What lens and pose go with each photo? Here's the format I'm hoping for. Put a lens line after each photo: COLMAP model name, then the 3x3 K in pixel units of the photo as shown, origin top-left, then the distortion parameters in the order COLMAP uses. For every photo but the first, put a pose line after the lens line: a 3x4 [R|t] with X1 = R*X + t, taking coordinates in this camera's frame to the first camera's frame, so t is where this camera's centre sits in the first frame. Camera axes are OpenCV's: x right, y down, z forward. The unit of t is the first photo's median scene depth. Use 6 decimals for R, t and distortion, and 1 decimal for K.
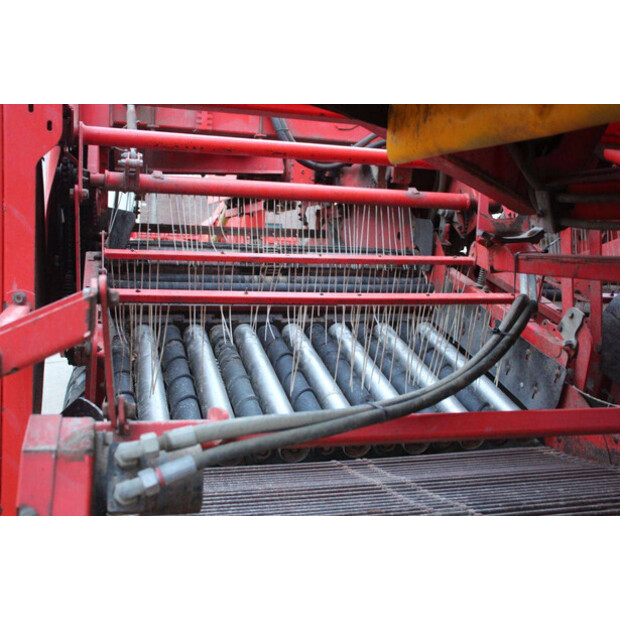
lens RADIAL K [[711.1, 0, 310.0], [0, 711.1, 310.0], [0, 0, 1]] dist [-0.016518, -0.016057]
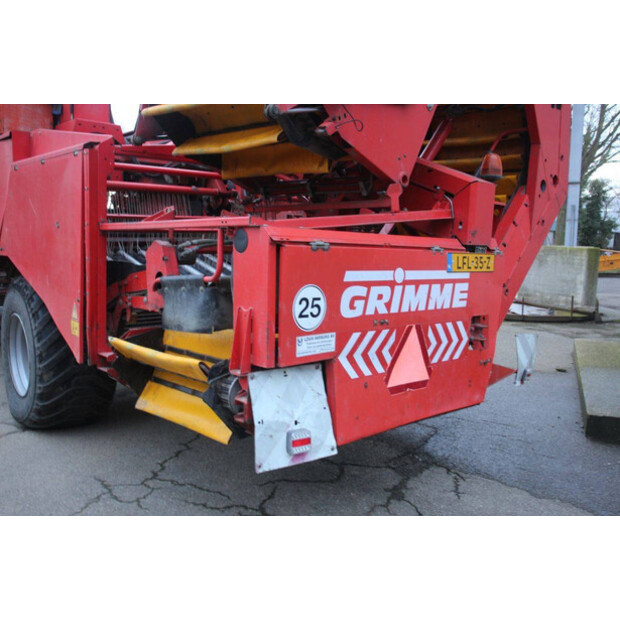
lens RADIAL K [[600.5, 0, 310.0], [0, 600.5, 310.0], [0, 0, 1]] dist [-0.138076, 0.197320]
pose [[0.890827, -0.072892, 0.448457, -0.394248], [0.057969, 0.997214, 0.046937, 0.149479], [-0.450629, -0.015816, 0.892571, -0.837467]]
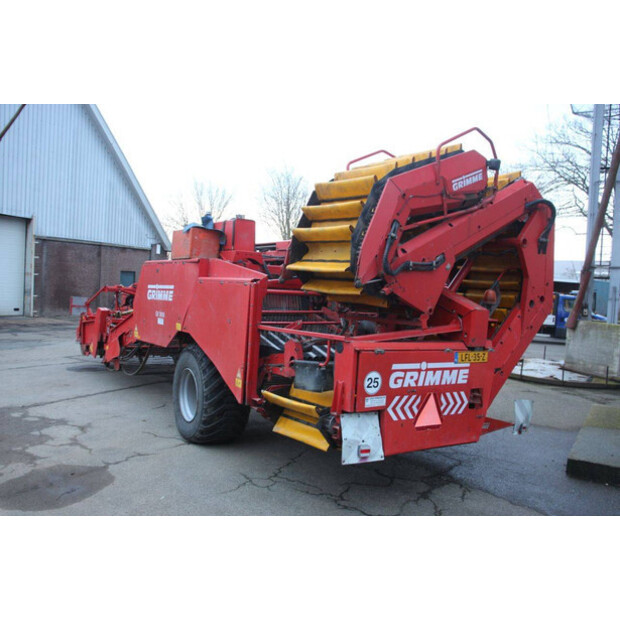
lens RADIAL K [[600.5, 0, 310.0], [0, 600.5, 310.0], [0, 0, 1]] dist [-0.138076, 0.197320]
pose [[0.943381, -0.001740, 0.331708, -0.782661], [0.014086, 0.999294, -0.034817, 0.022253], [-0.331413, 0.037518, 0.942739, -1.716388]]
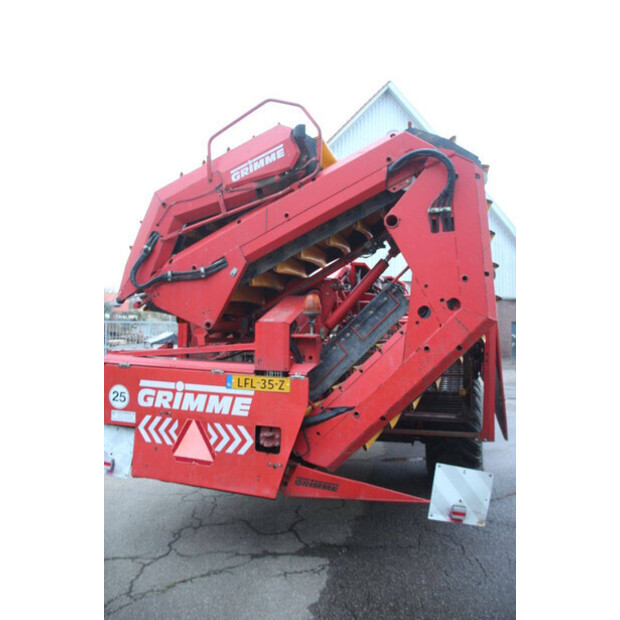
lens RADIAL K [[516.1, 0, 310.0], [0, 516.1, 310.0], [0, 0, 1]] dist [-0.169872, 0.165576]
pose [[0.820122, -0.049665, -0.570029, 1.467404], [-0.038272, 0.989234, -0.141252, 0.121846], [0.570907, 0.137660, 0.809392, -0.959115]]
